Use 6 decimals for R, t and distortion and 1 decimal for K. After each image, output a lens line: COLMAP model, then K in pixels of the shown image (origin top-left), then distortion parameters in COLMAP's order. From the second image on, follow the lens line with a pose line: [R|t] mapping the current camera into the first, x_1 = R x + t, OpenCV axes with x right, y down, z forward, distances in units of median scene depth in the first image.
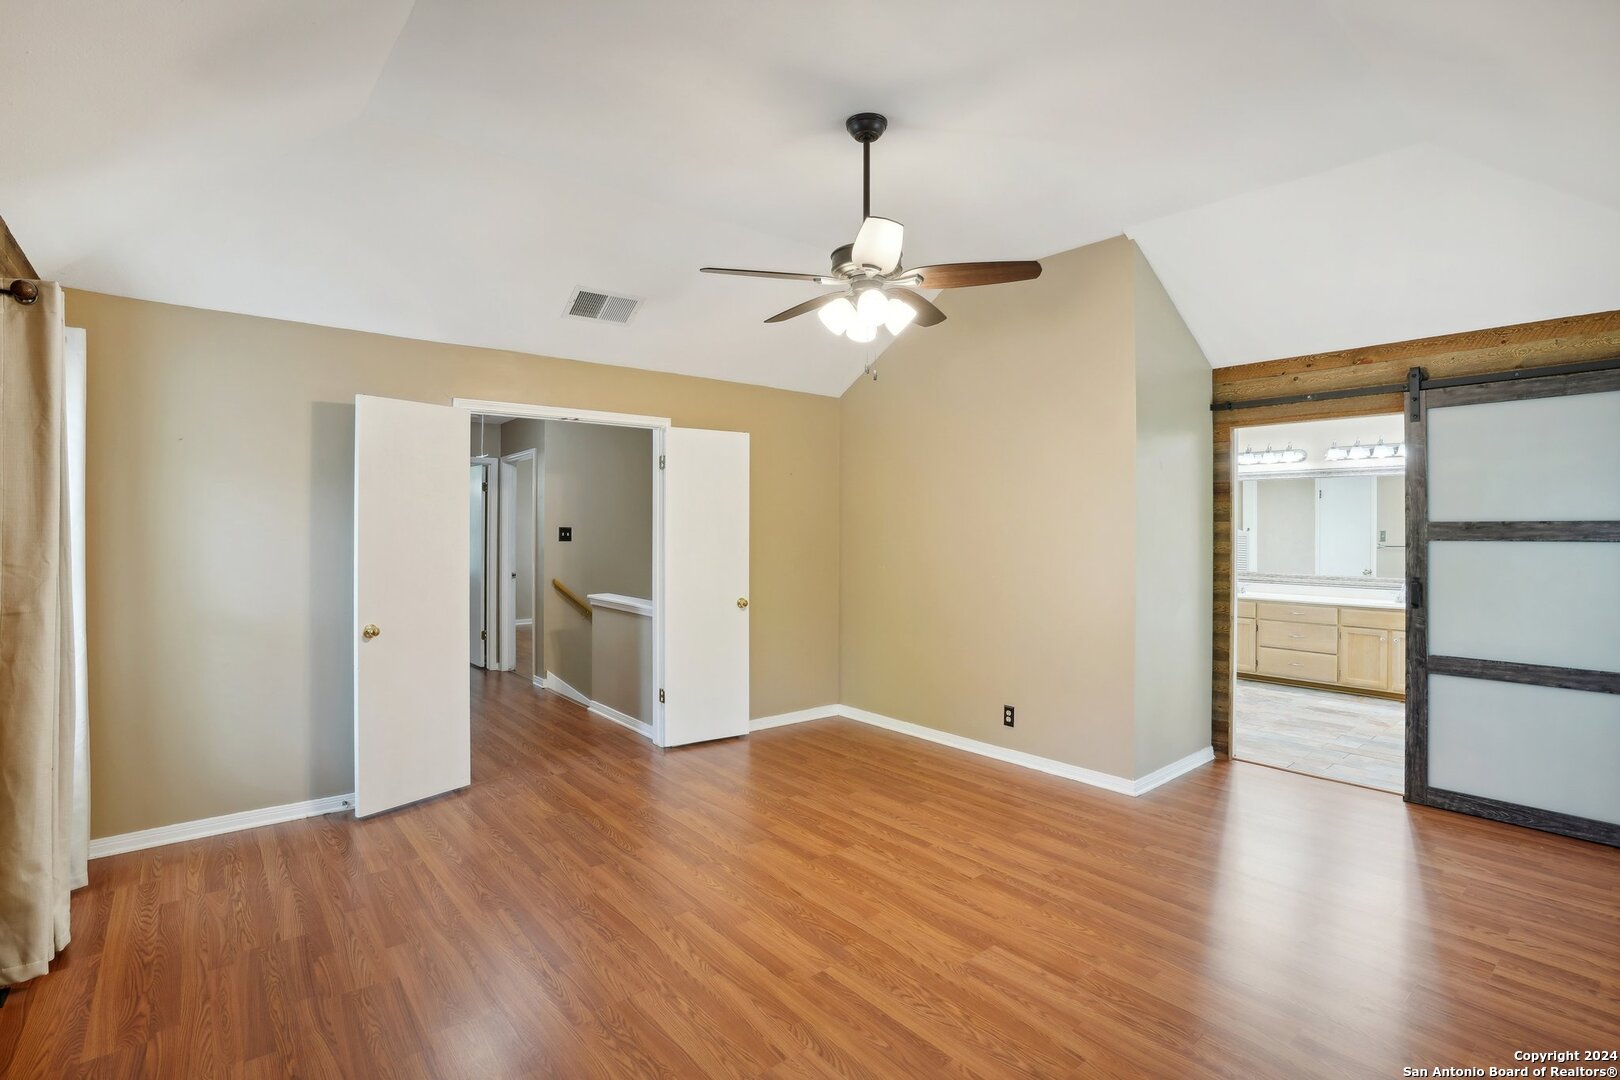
lens RADIAL K [[770.2, 0, 812.2], [0, 770.2, 525.8], [0, 0, 1]] dist [-0.069850, 0.029824]
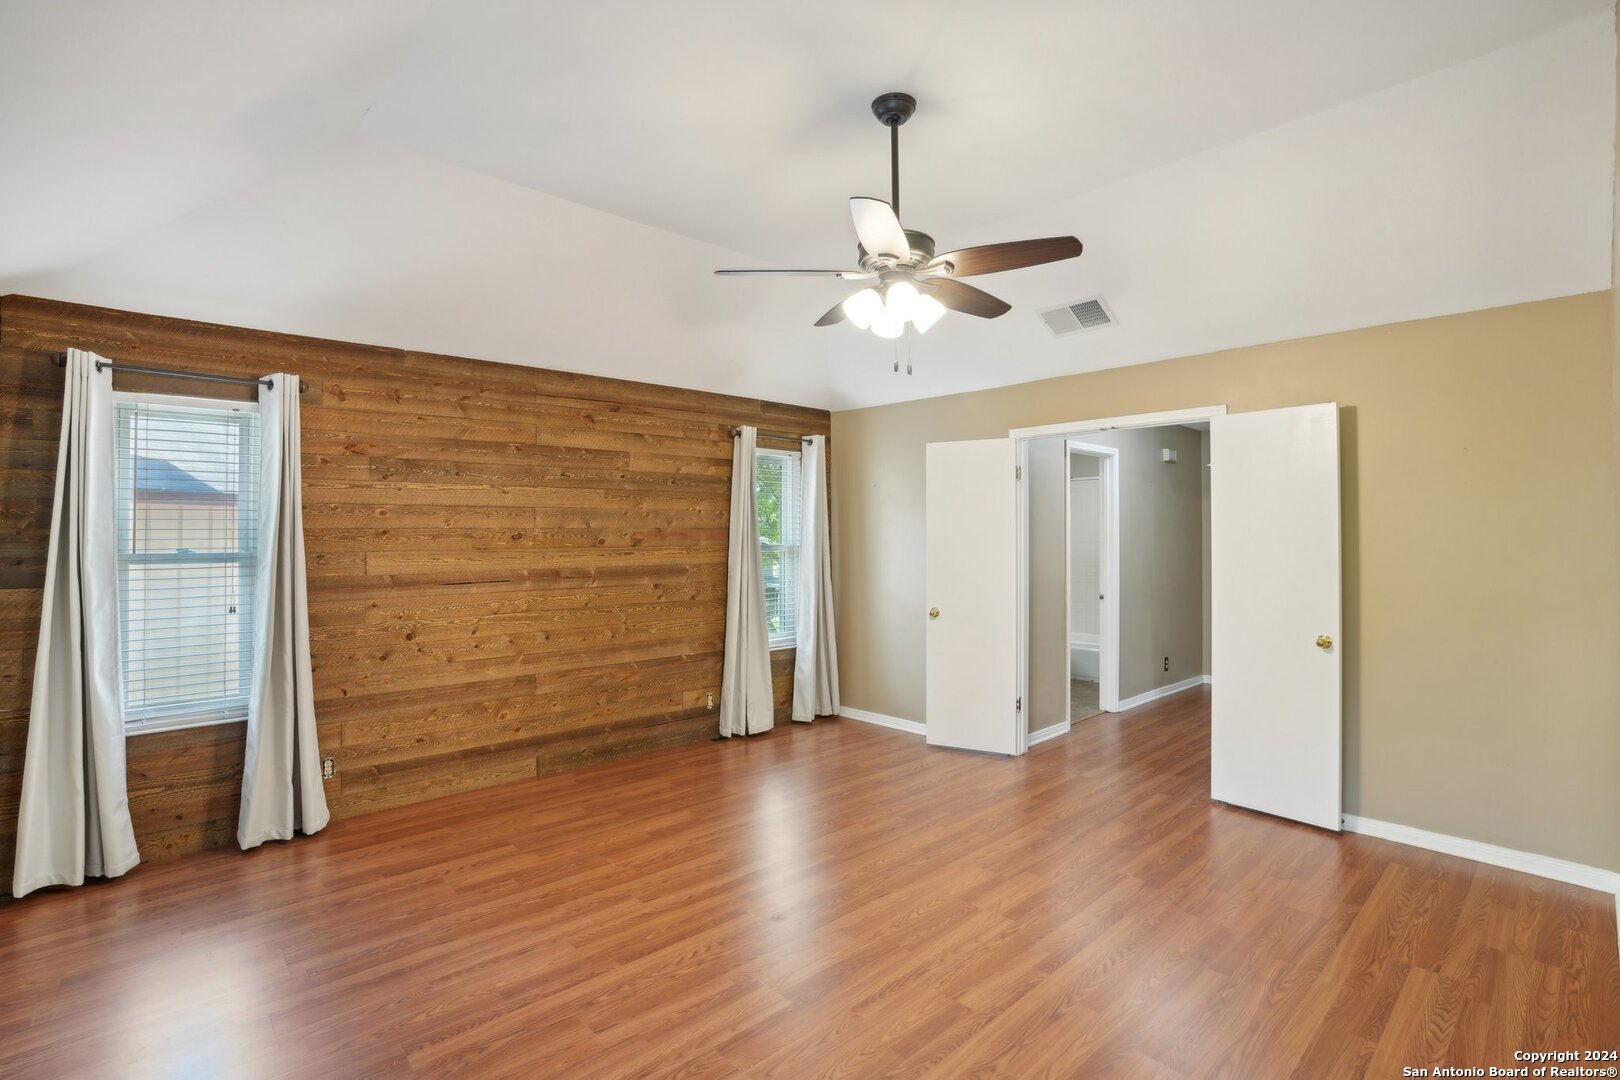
lens RADIAL K [[755.7, 0, 812.4], [0, 755.7, 533.8], [0, 0, 1]] dist [-0.071813, 0.028493]
pose [[0.057690, -0.007481, -0.998307, 0.777179], [0.009570, 0.999930, -0.006940, 0.000075], [0.998289, -0.009154, 0.057757, 0.672677]]
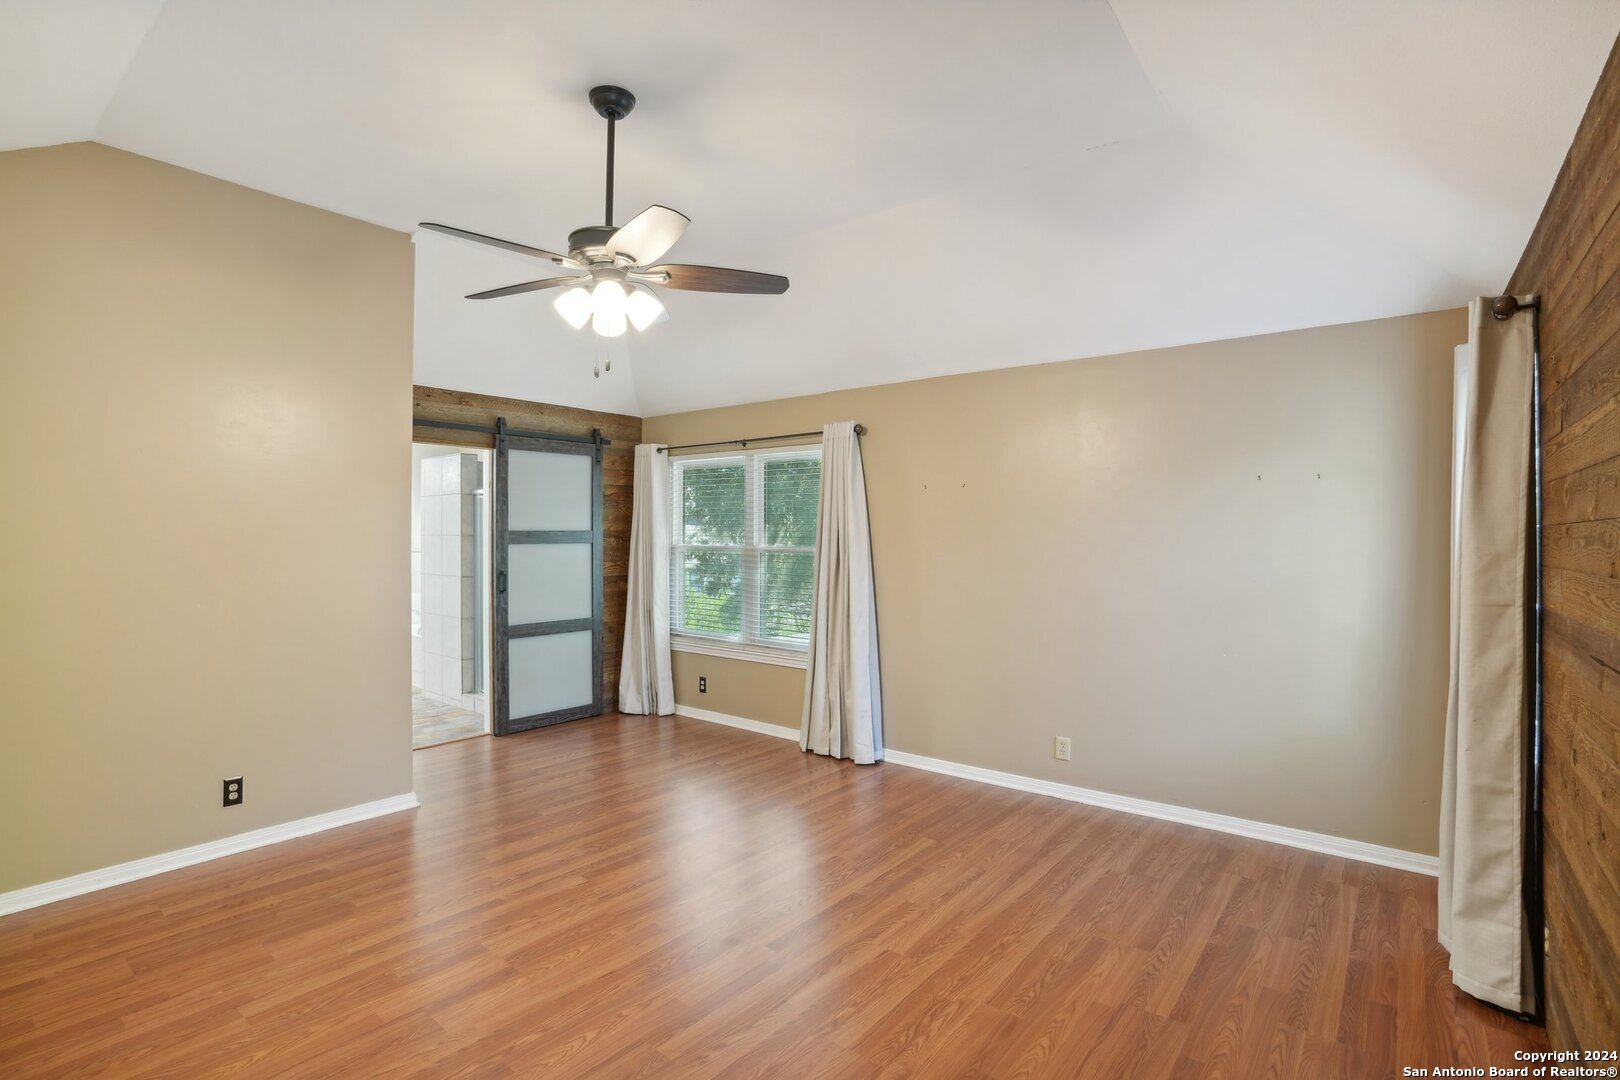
lens RADIAL K [[770.2, 0, 812.2], [0, 770.2, 525.8], [0, 0, 1]] dist [-0.069850, 0.029824]
pose [[-0.200237, 0.005056, 0.979734, -0.703733], [-0.009401, 0.999931, -0.007082, -0.009746], [-0.979702, -0.010628, -0.200175, 0.751159]]
